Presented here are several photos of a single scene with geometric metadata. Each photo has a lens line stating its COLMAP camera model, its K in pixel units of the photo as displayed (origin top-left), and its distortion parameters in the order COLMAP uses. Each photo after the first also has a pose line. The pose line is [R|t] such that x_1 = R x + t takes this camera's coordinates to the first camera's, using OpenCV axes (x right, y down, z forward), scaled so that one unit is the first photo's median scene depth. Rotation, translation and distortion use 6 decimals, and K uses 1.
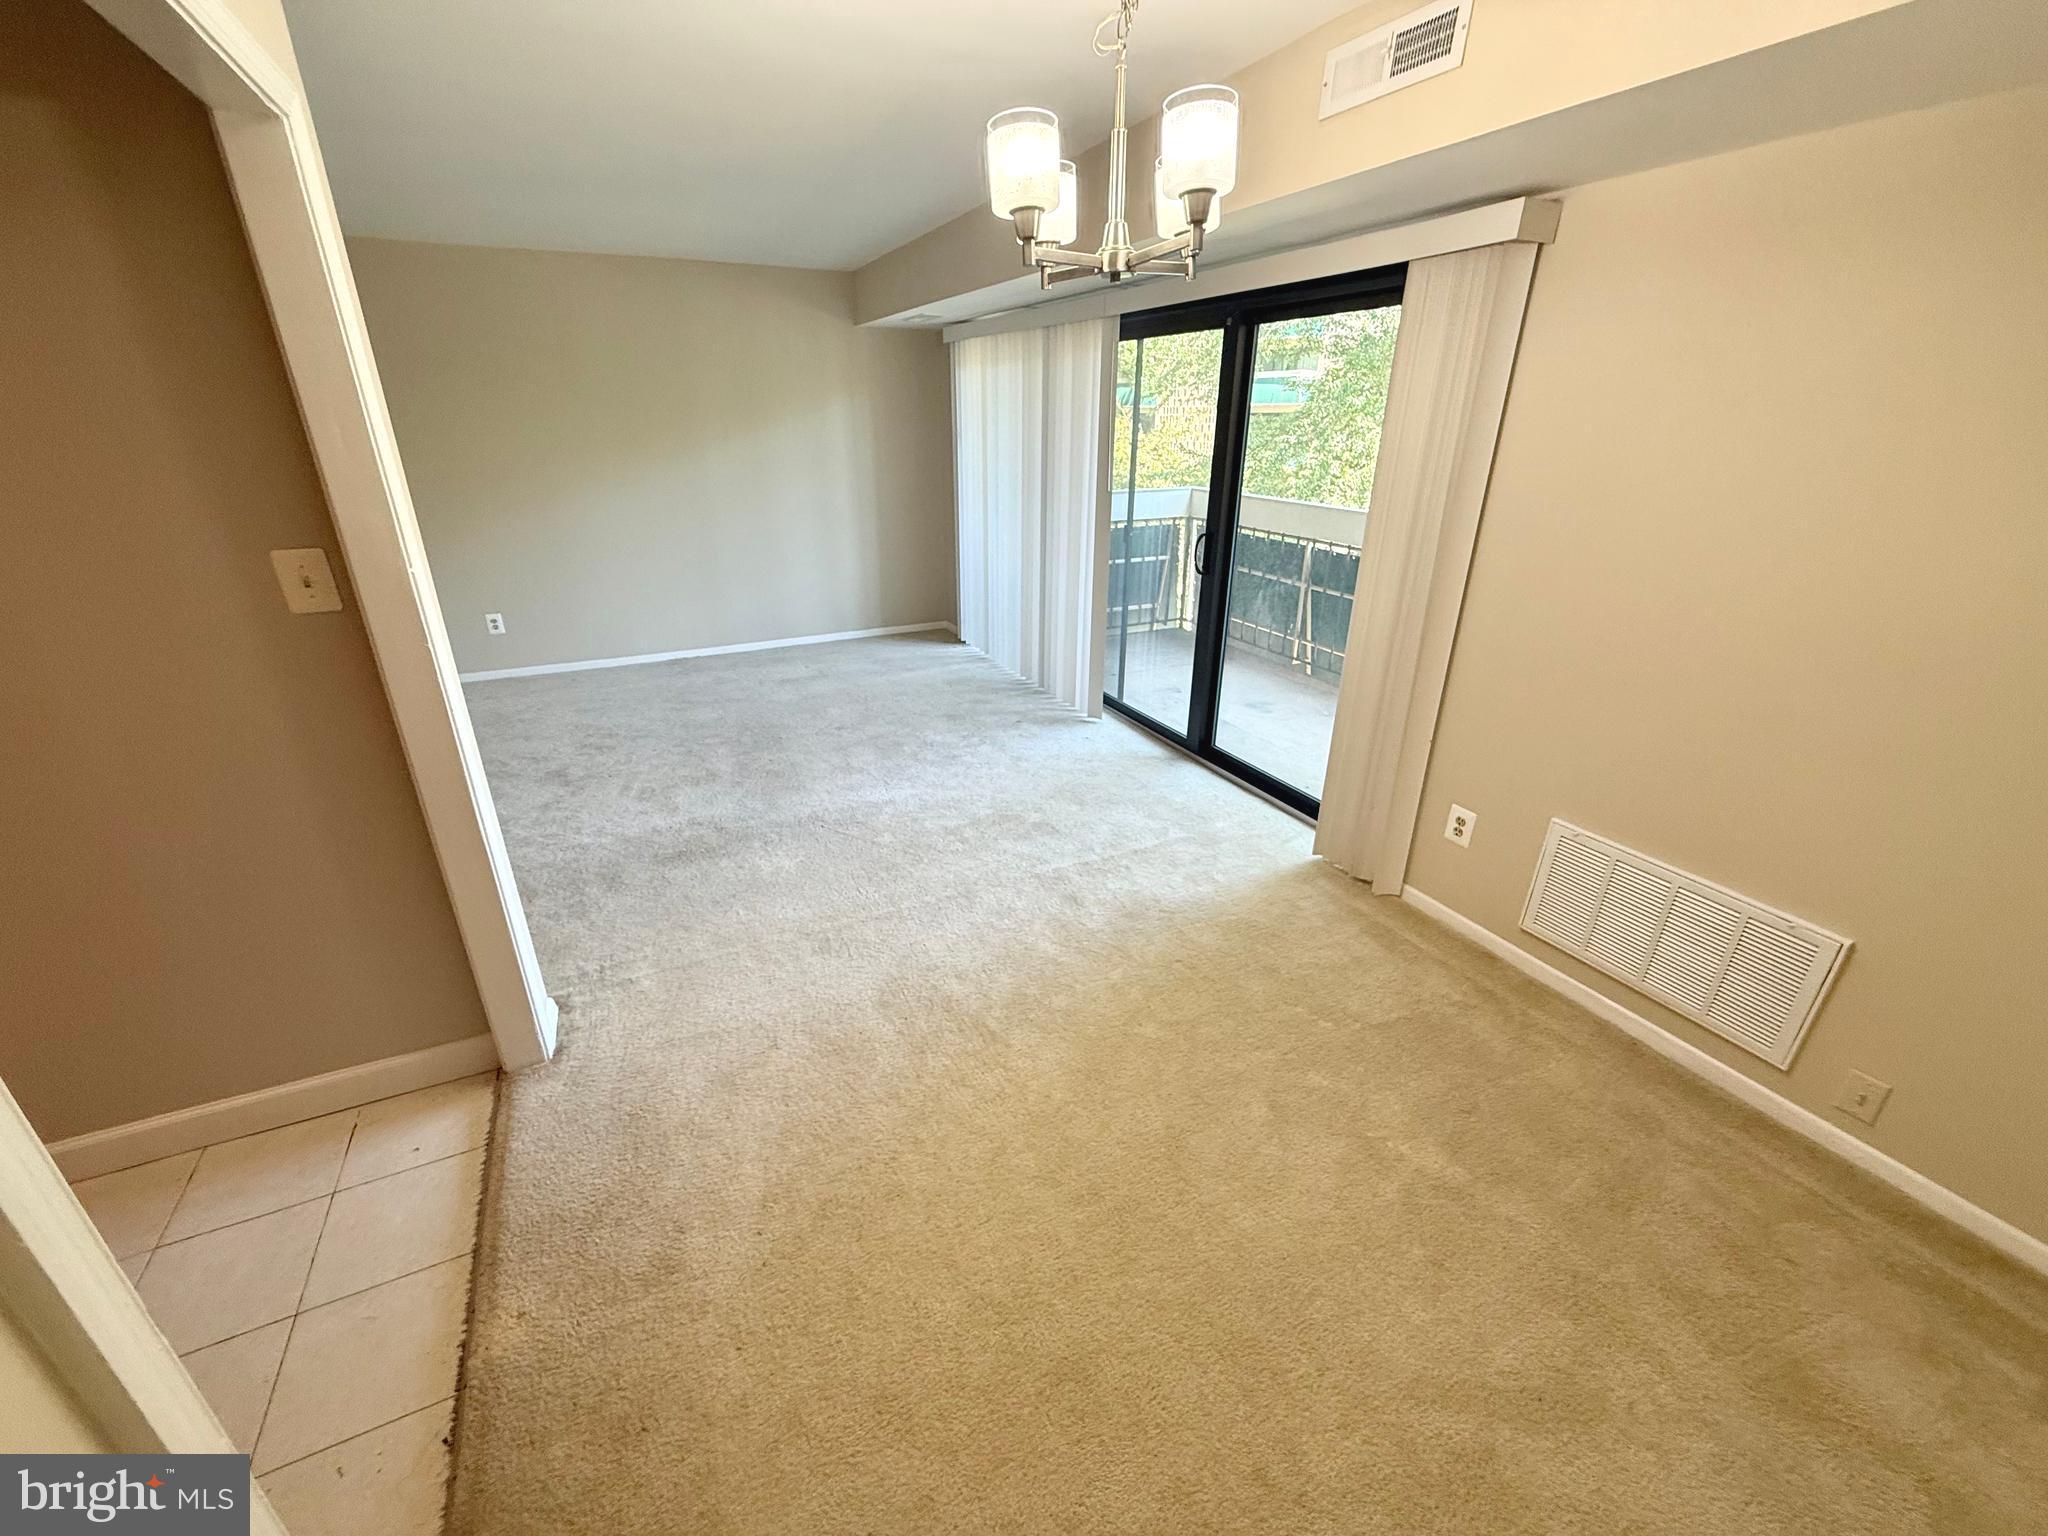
lens RADIAL K [[828.8, 0, 1007.4], [0, 828.8, 772.0], [0, 0, 1]] dist [0.002666, -0.000089]
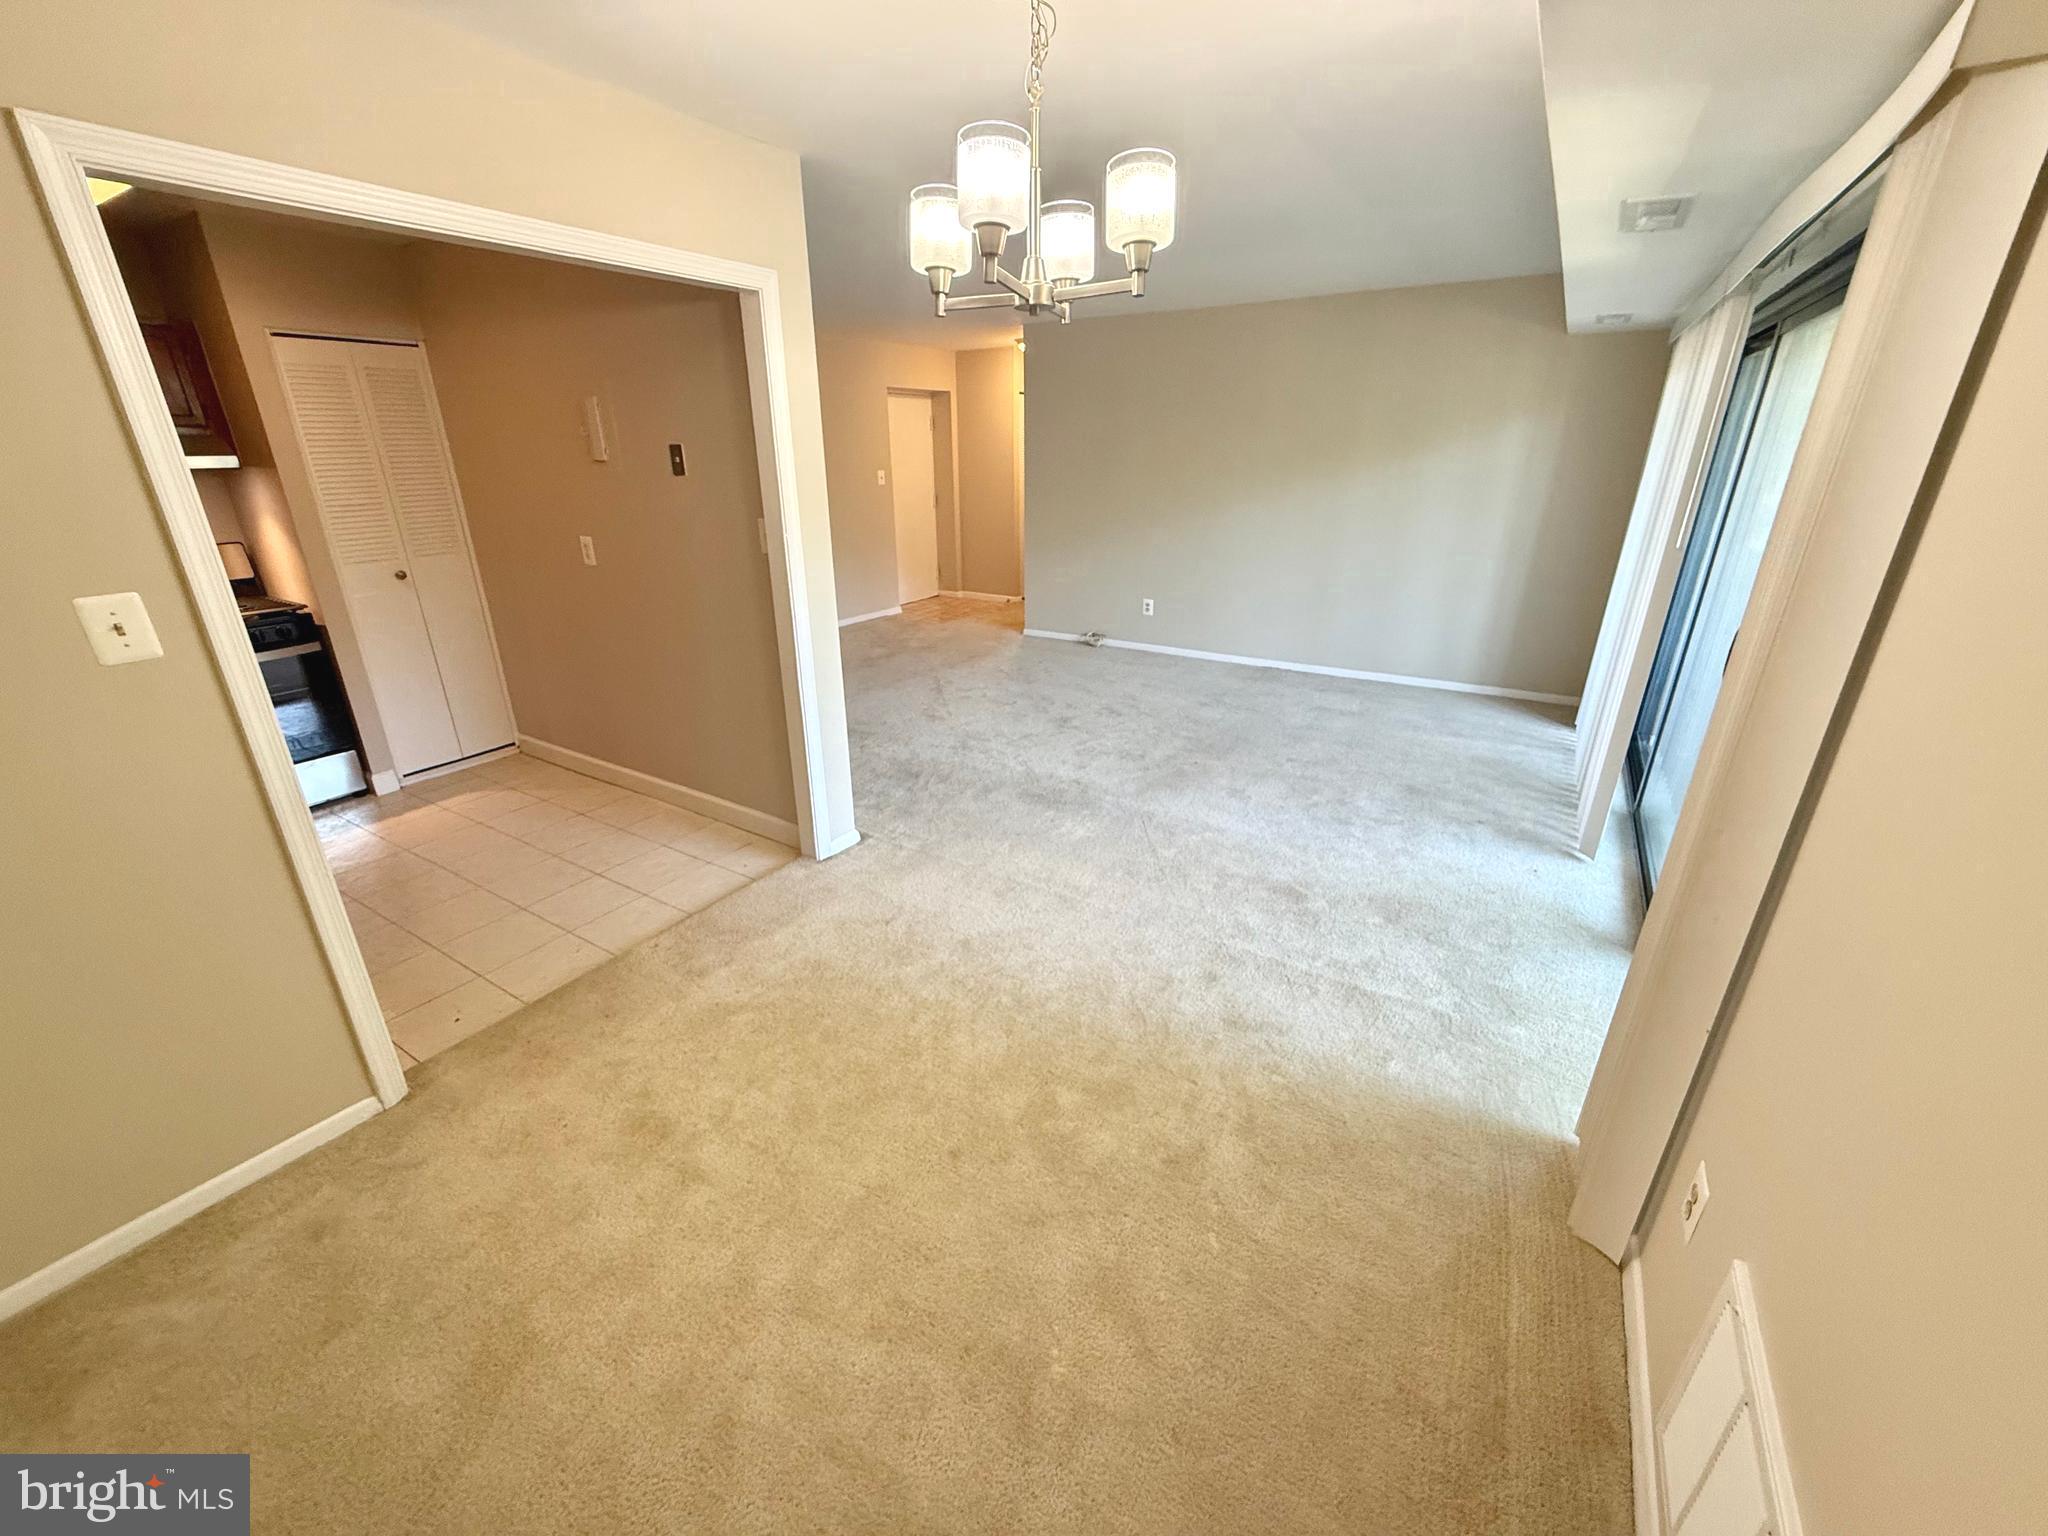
lens RADIAL K [[828.8, 0, 1017.4], [0, 828.8, 764.9], [0, 0, 1]] dist [0.002666, -0.000089]
pose [[0.516311, 0.305204, -0.800171, 0.433700], [-0.332153, 0.932569, 0.141381, -0.082760], [0.789365, 0.192783, 0.582870, 0.195710]]
